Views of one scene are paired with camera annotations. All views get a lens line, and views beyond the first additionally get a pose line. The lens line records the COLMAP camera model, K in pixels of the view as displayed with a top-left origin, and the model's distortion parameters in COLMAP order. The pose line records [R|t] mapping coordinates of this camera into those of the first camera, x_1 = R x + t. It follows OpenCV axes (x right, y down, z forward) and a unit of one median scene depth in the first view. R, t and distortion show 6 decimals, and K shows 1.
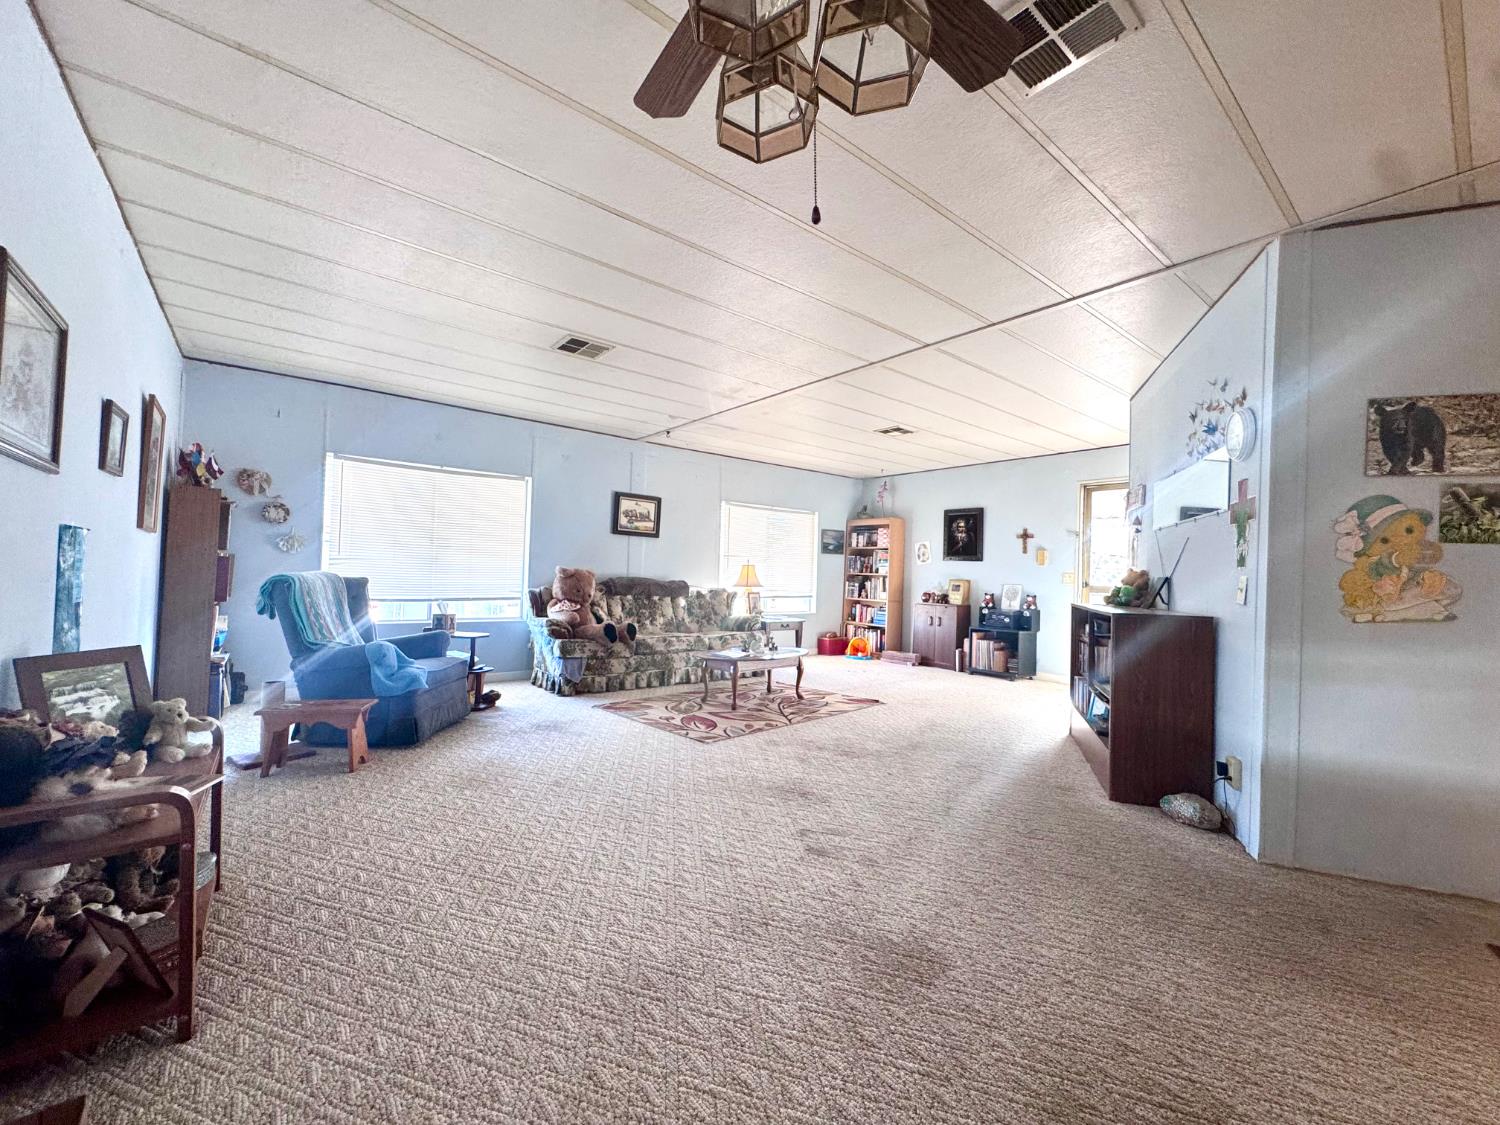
lens RADIAL K [[601.6, 0, 751.0], [0, 601.6, 564.6], [0, 0, 1]] dist [-0.002822, -0.000402]
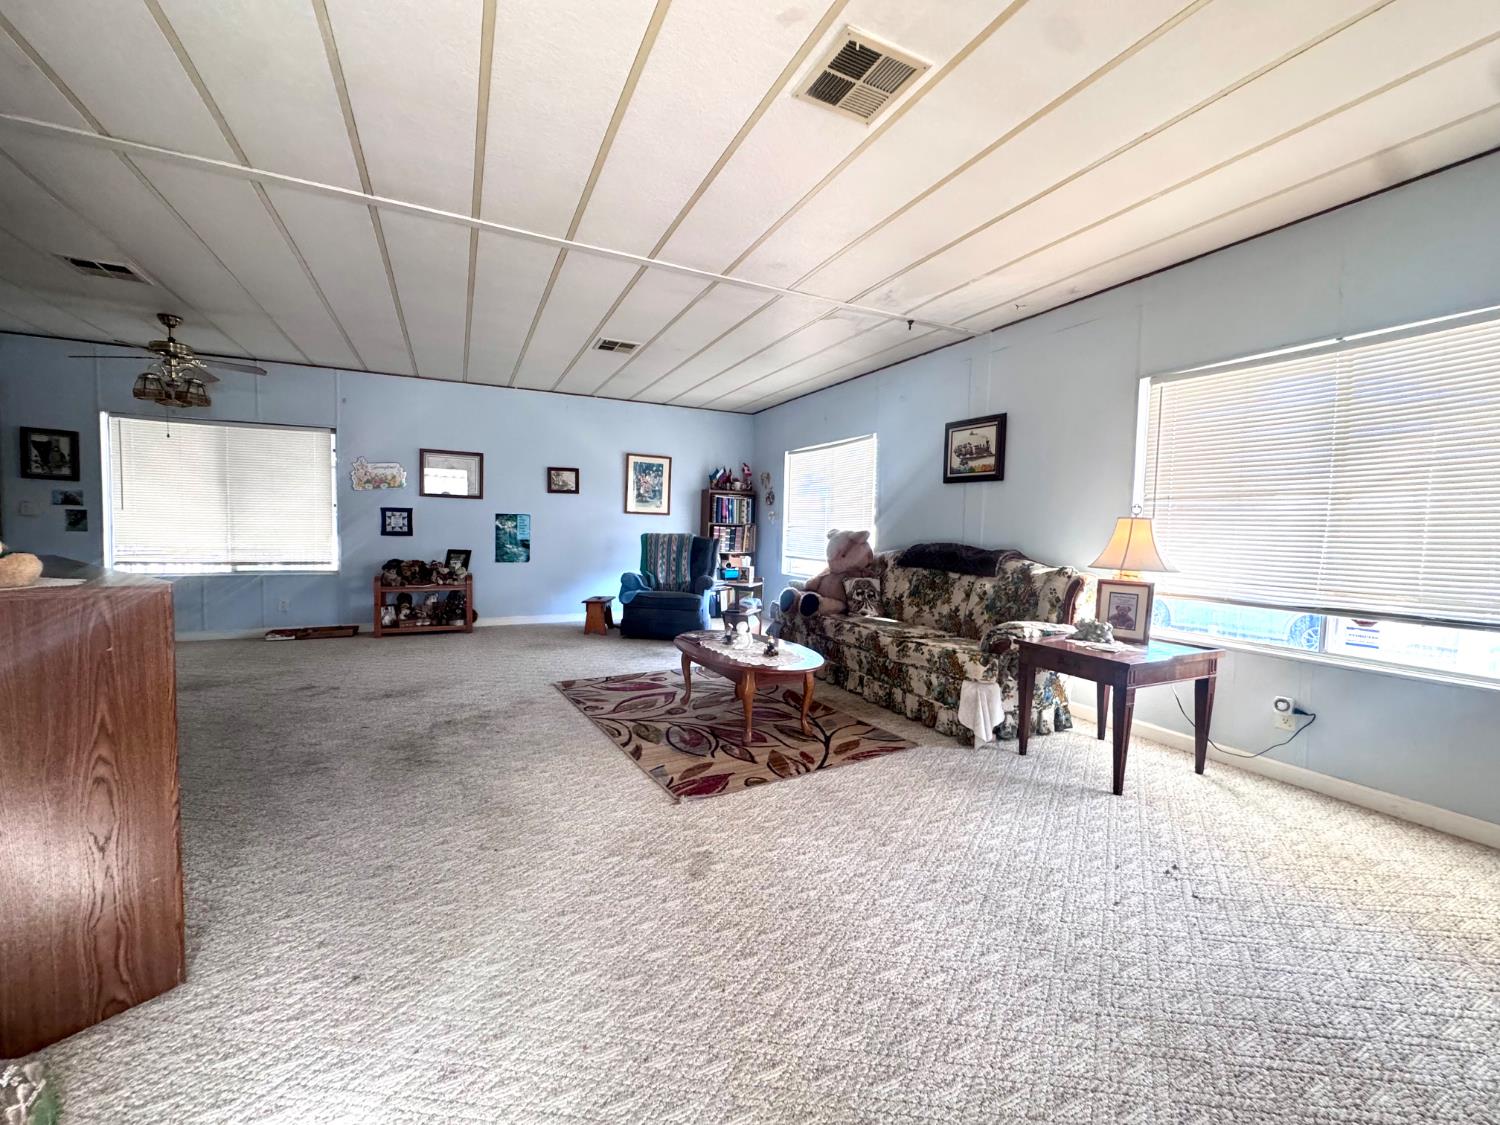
lens RADIAL K [[601.6, 0, 750.1], [0, 601.6, 558.7], [0, 0, 1]] dist [-0.002822, -0.000402]
pose [[-0.214378, 0.012164, -0.976675, 0.776893], [-0.016821, 0.999728, 0.016143, 0.046365], [0.976606, 0.019889, -0.214115, 1.366398]]
